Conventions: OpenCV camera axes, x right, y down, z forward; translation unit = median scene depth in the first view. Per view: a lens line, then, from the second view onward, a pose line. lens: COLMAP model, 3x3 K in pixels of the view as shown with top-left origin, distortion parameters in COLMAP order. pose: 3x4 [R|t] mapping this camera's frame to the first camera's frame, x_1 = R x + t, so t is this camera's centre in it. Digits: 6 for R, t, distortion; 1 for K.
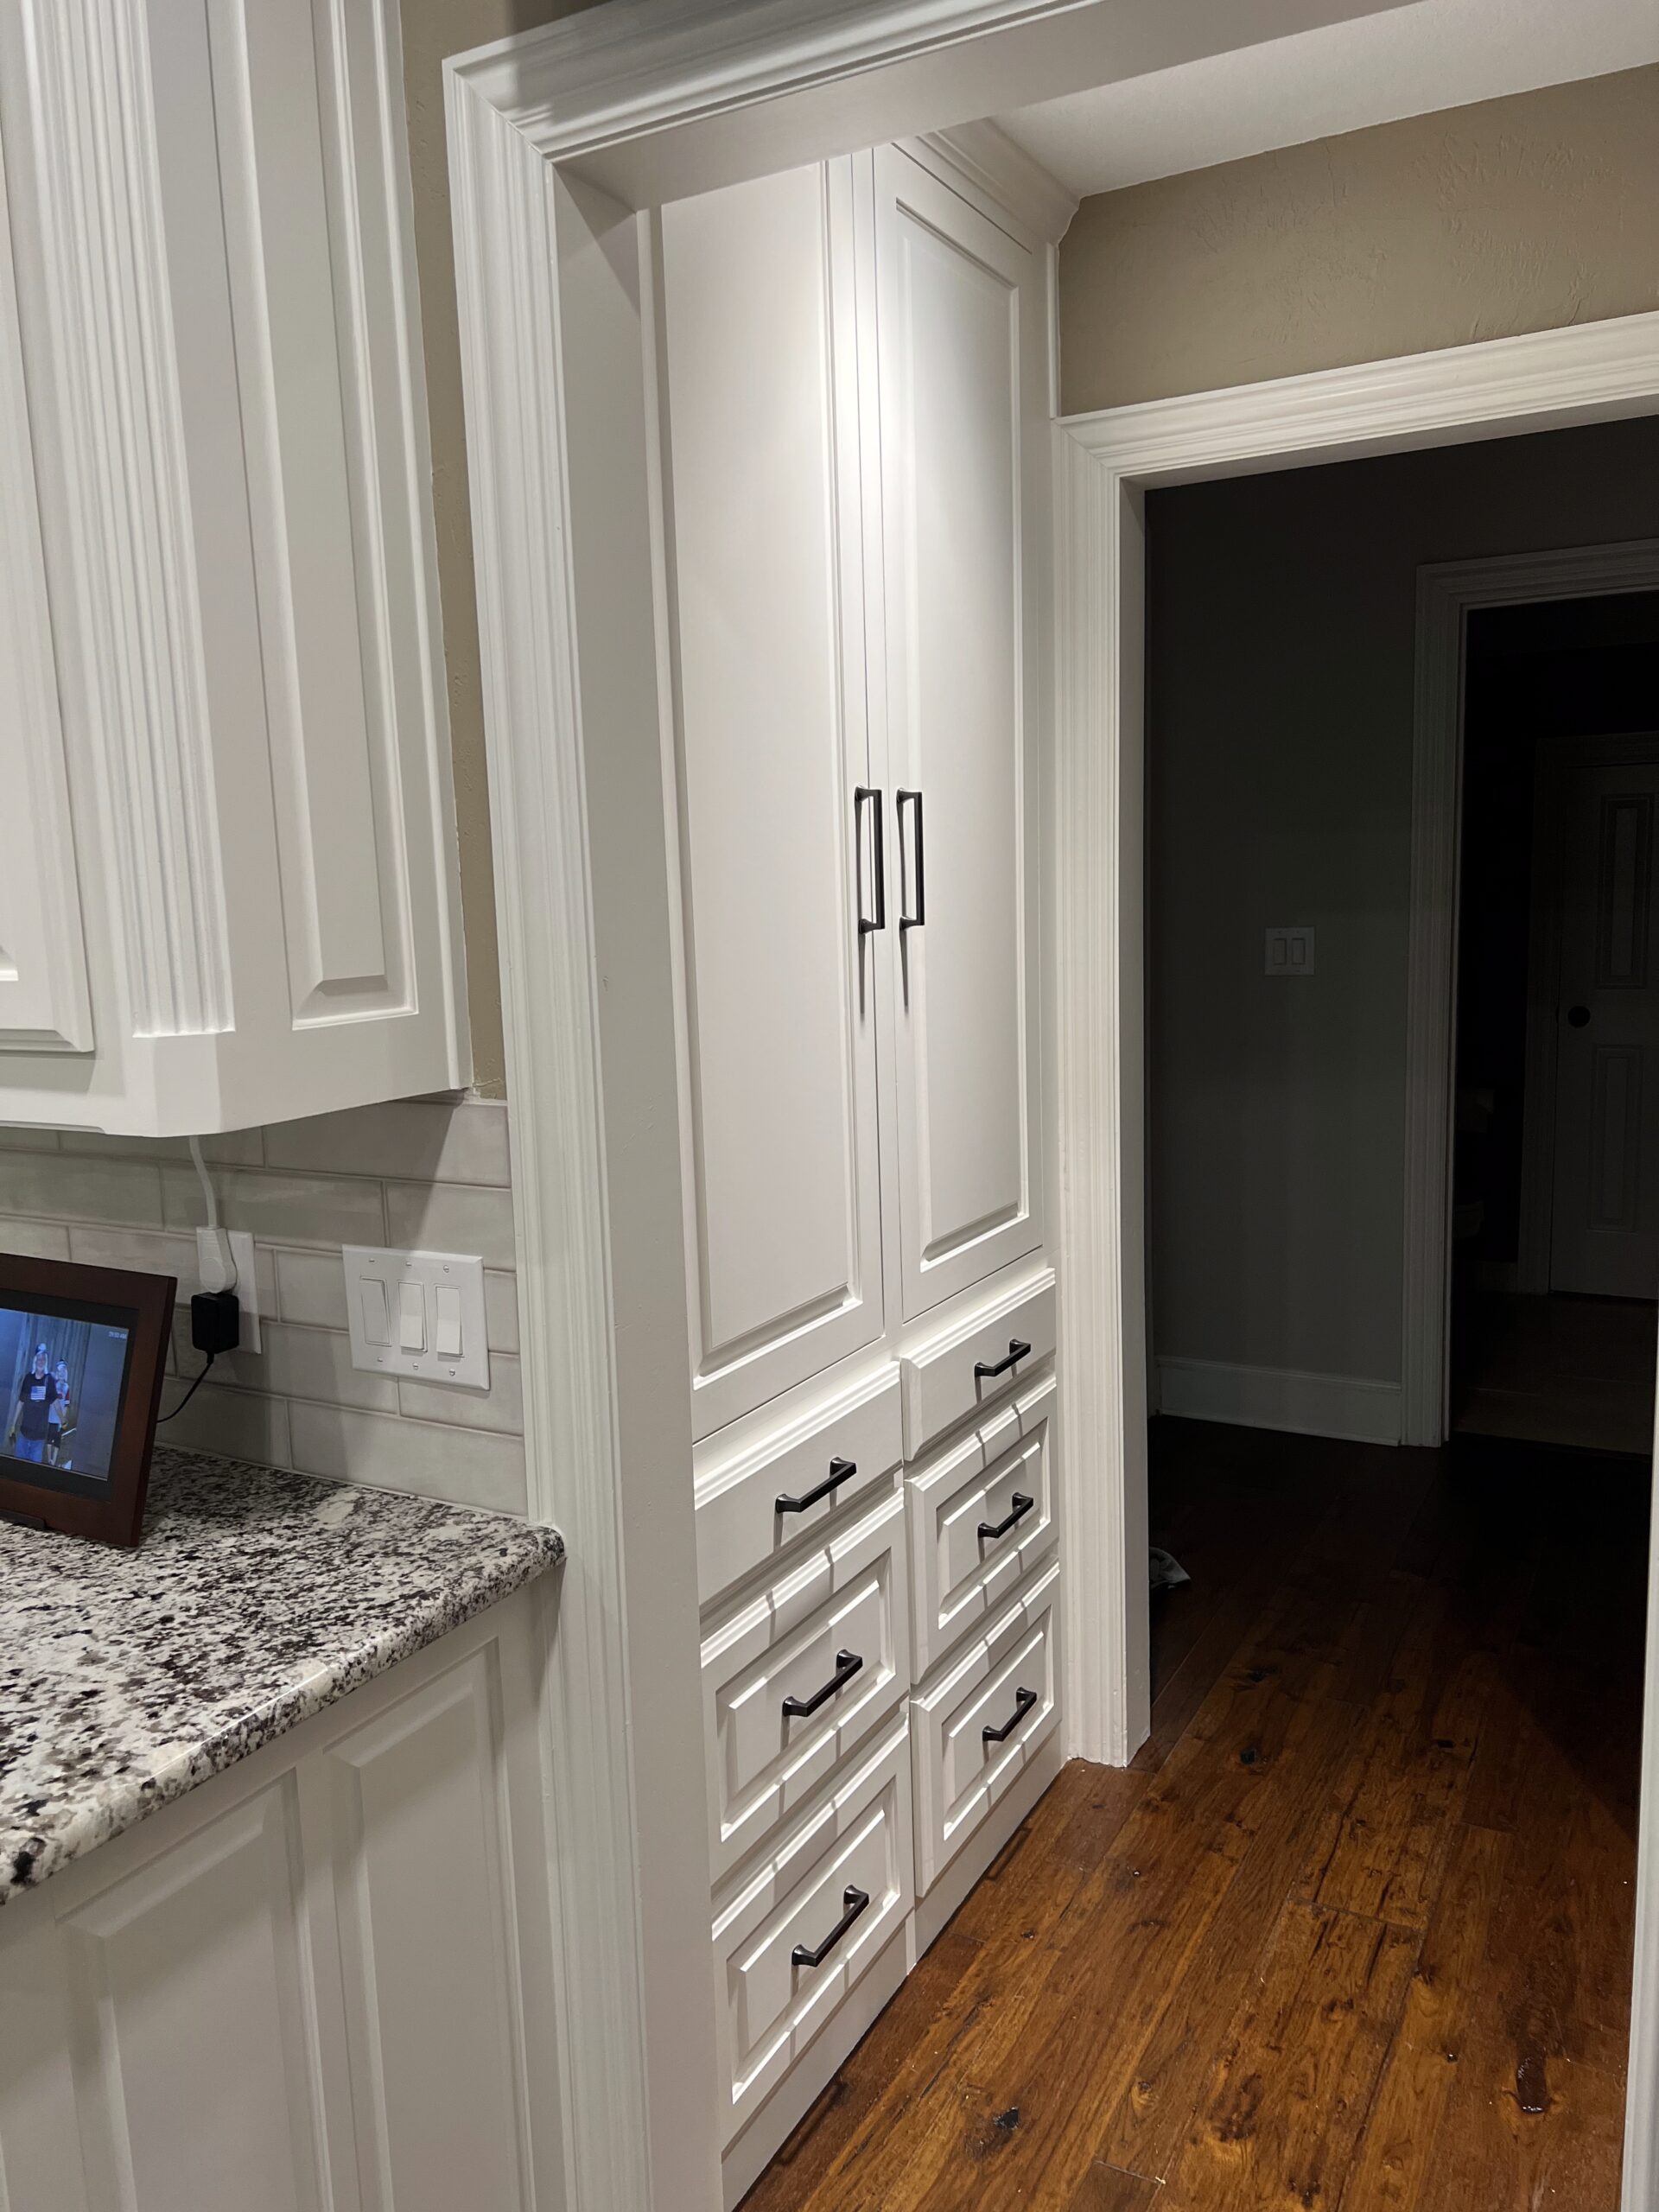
lens RADIAL K [[1671.7, 0, 829.4], [0, 1671.7, 1130.9], [0, 0, 1]] dist [0.024461, -0.035194]
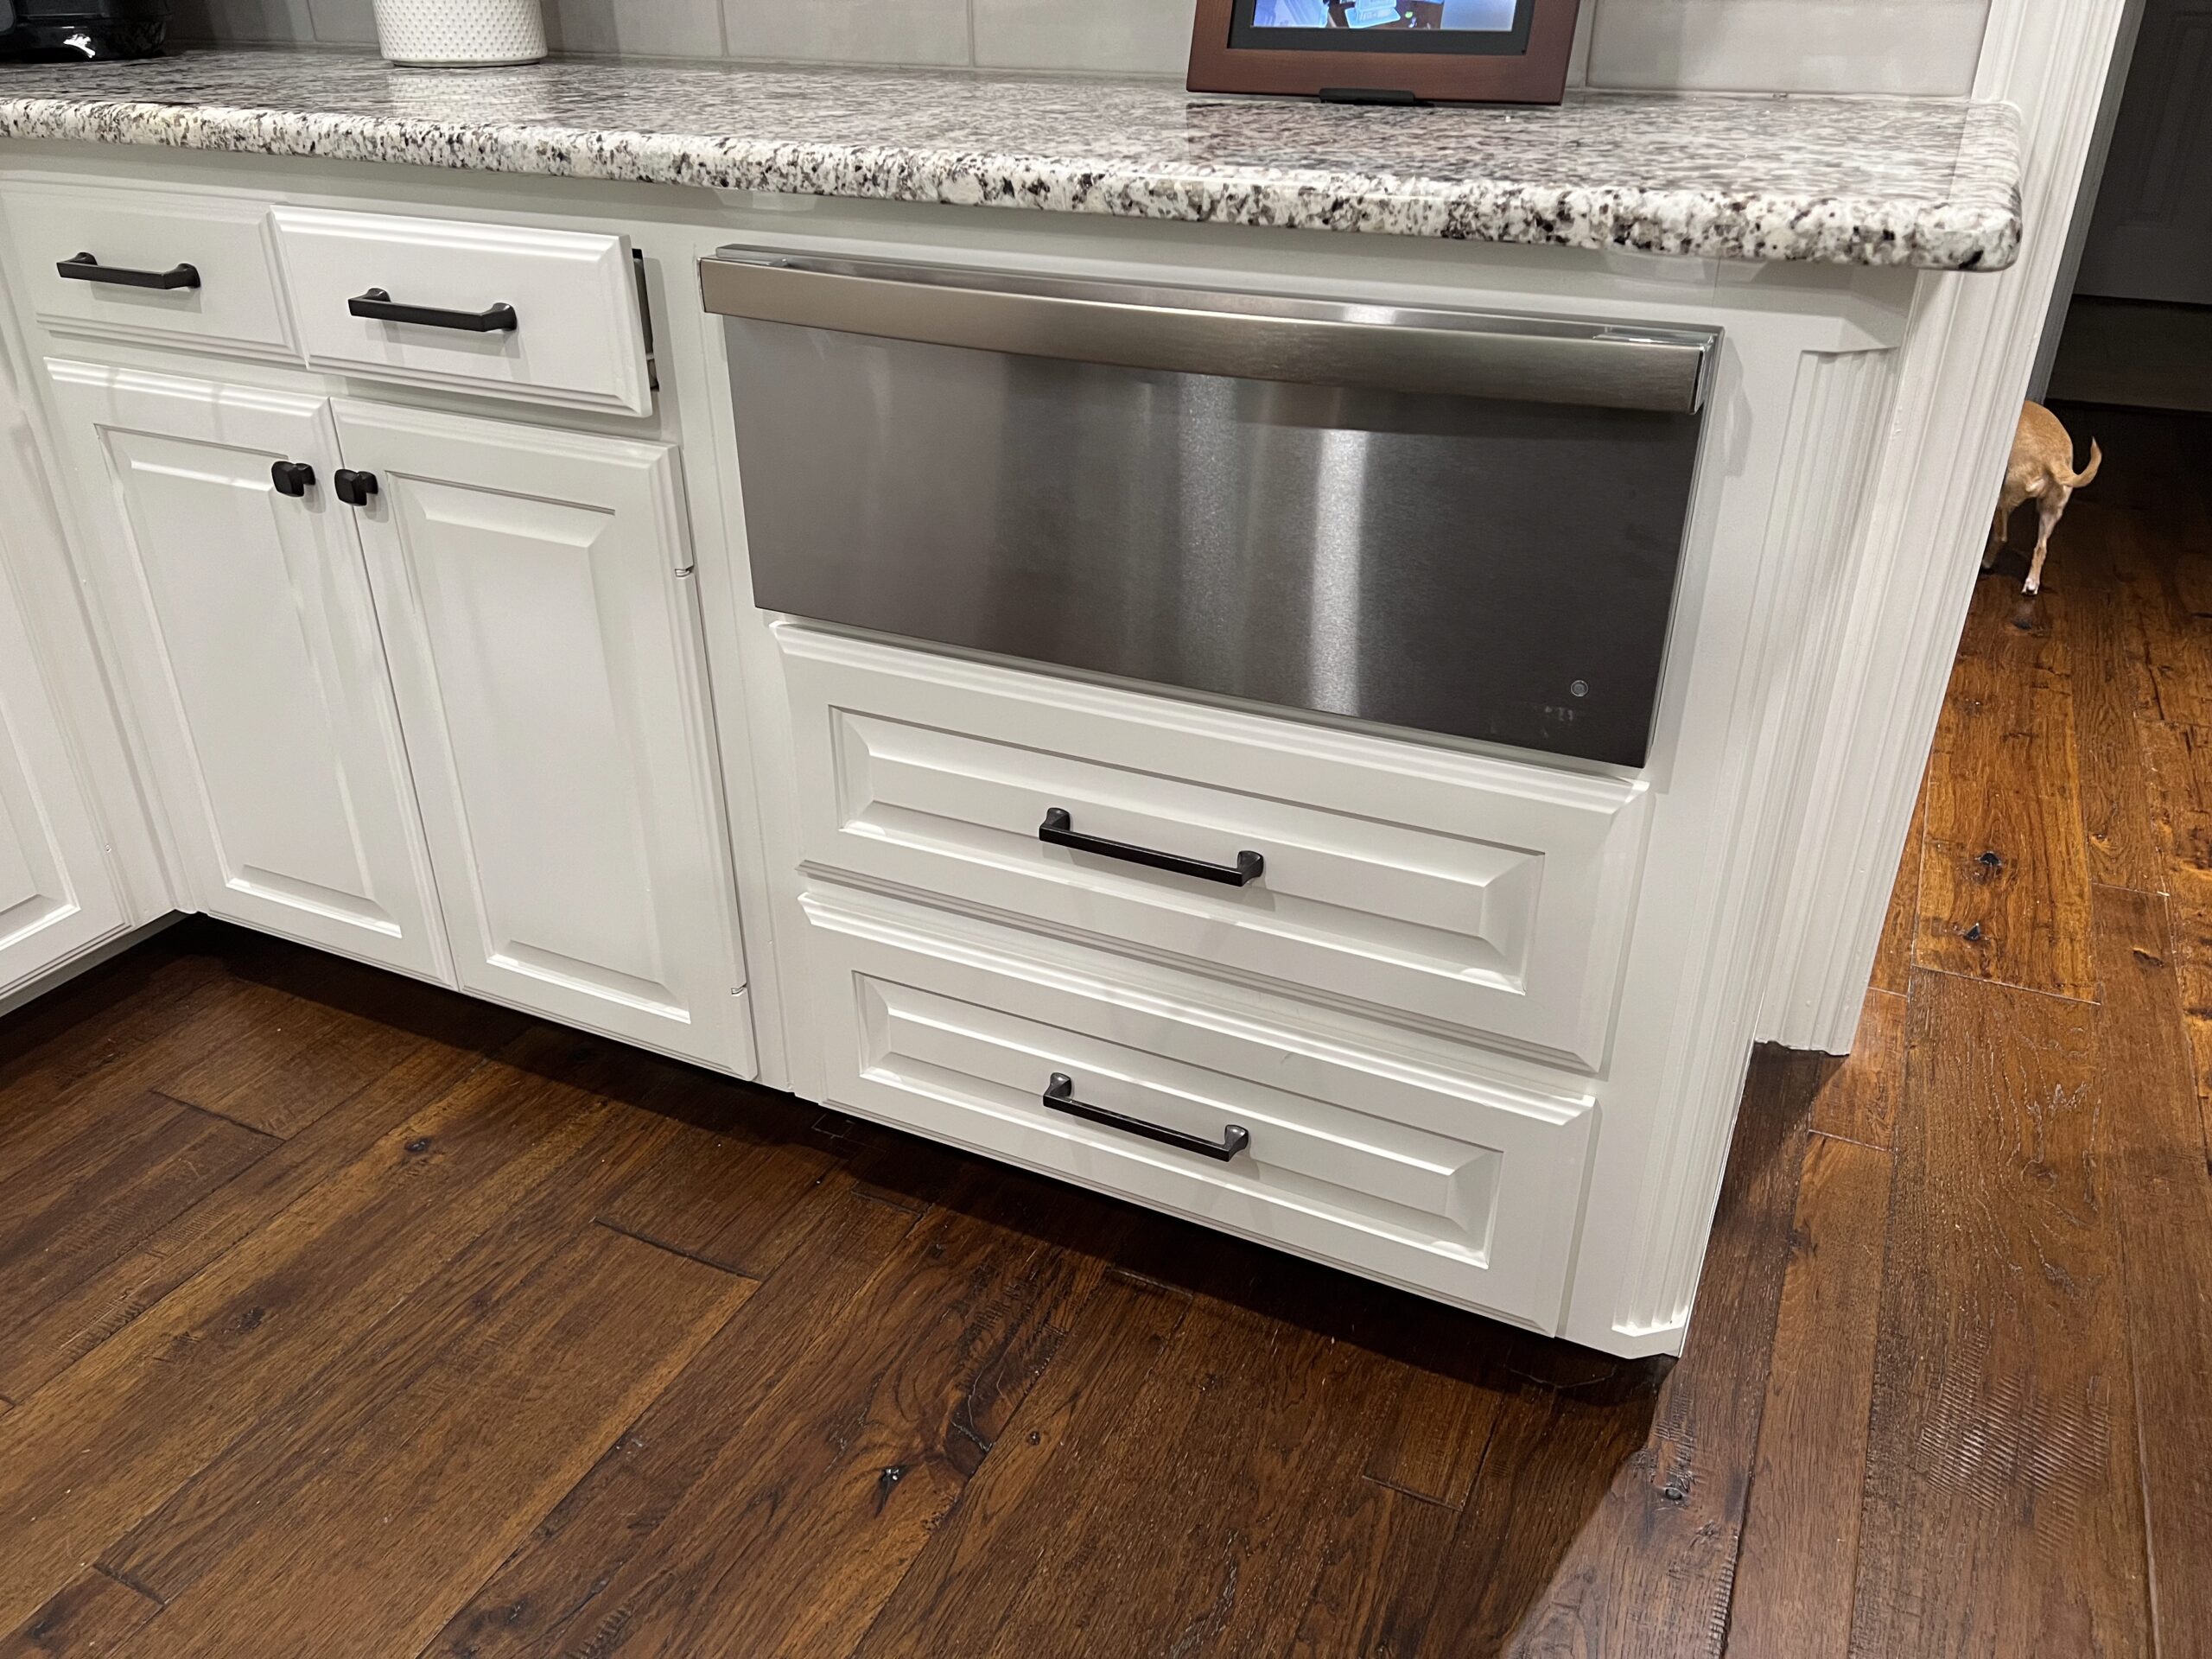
lens RADIAL K [[1666.6, 0, 1112.4], [0, 1666.6, 852.9], [0, 0, 1]] dist [0.059605, -0.072995]
pose [[0.997392, -0.004271, 0.072049, -0.678785], [-0.019938, 0.943099, 0.331915, 0.310122], [-0.069367, -0.332485, 0.940554, 0.042852]]
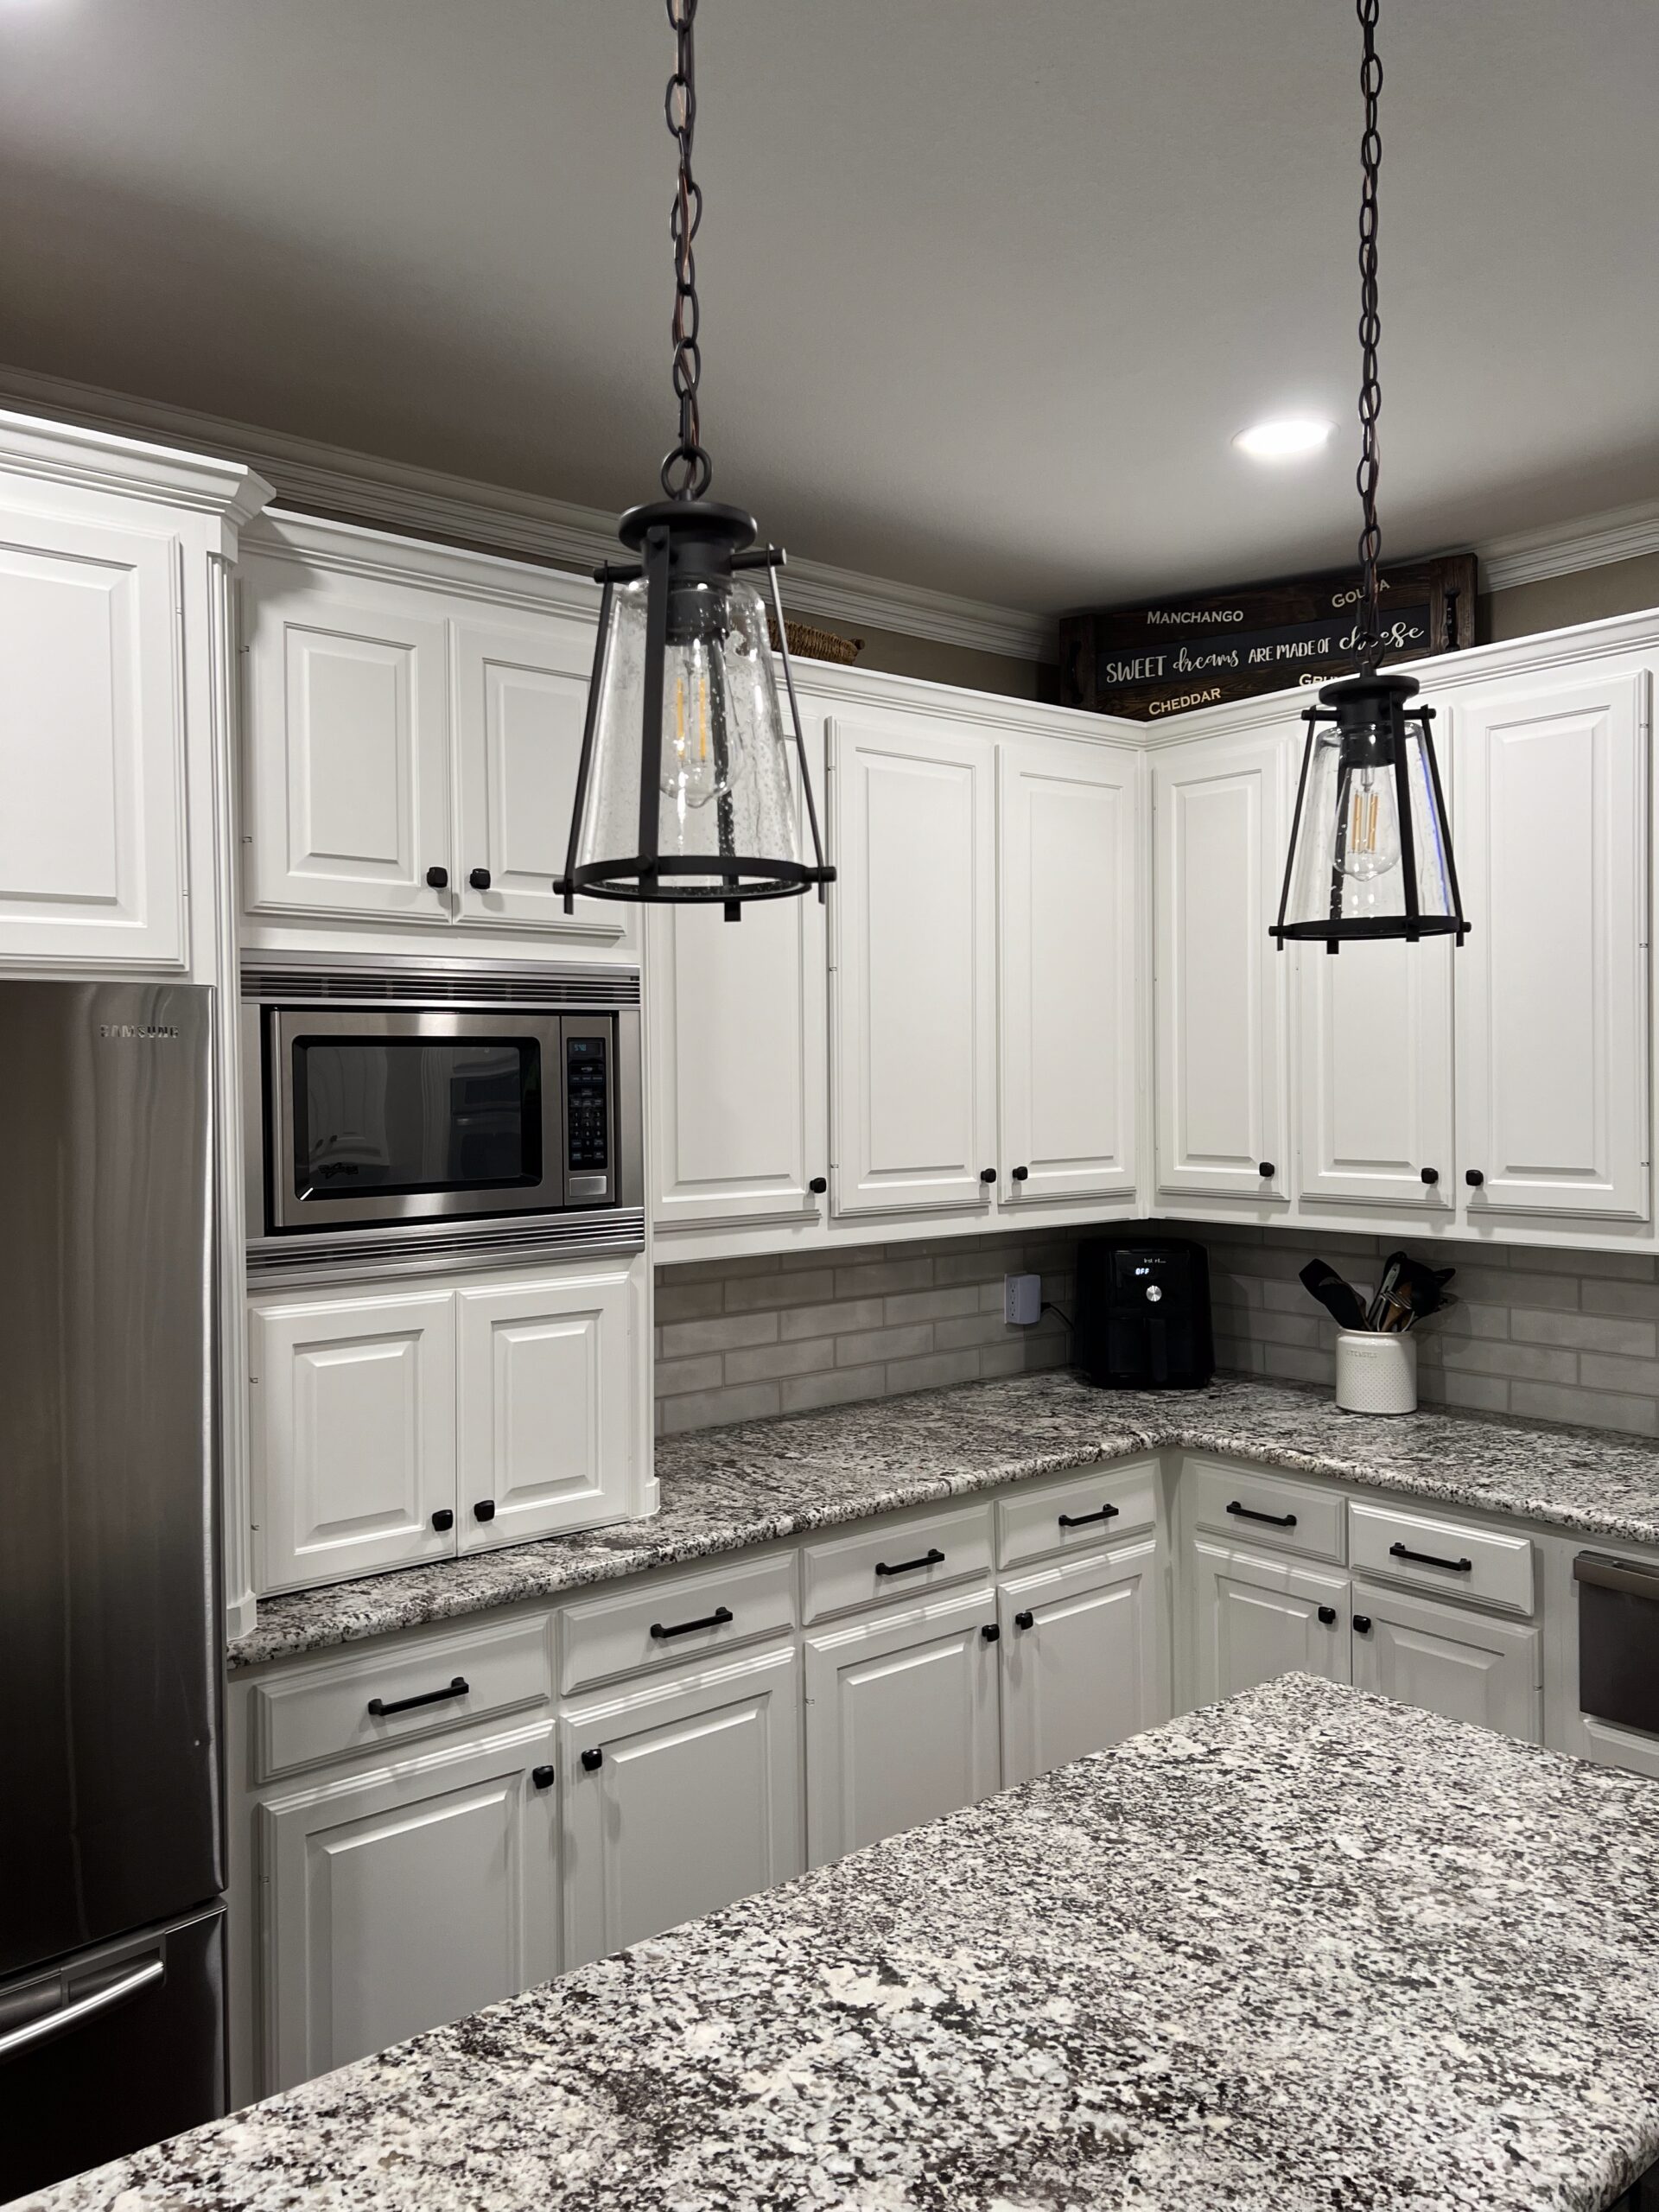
lens RADIAL K [[1664.4, 0, 820.4], [0, 1664.4, 1110.4], [0, 0, 1]] dist [0.063636, -0.089829]
pose [[0.931597, 0.029260, -0.362314, -0.917103], [-0.075199, 0.990705, -0.113349, 0.107735], [0.355630, 0.132842, 0.925138, -1.134858]]
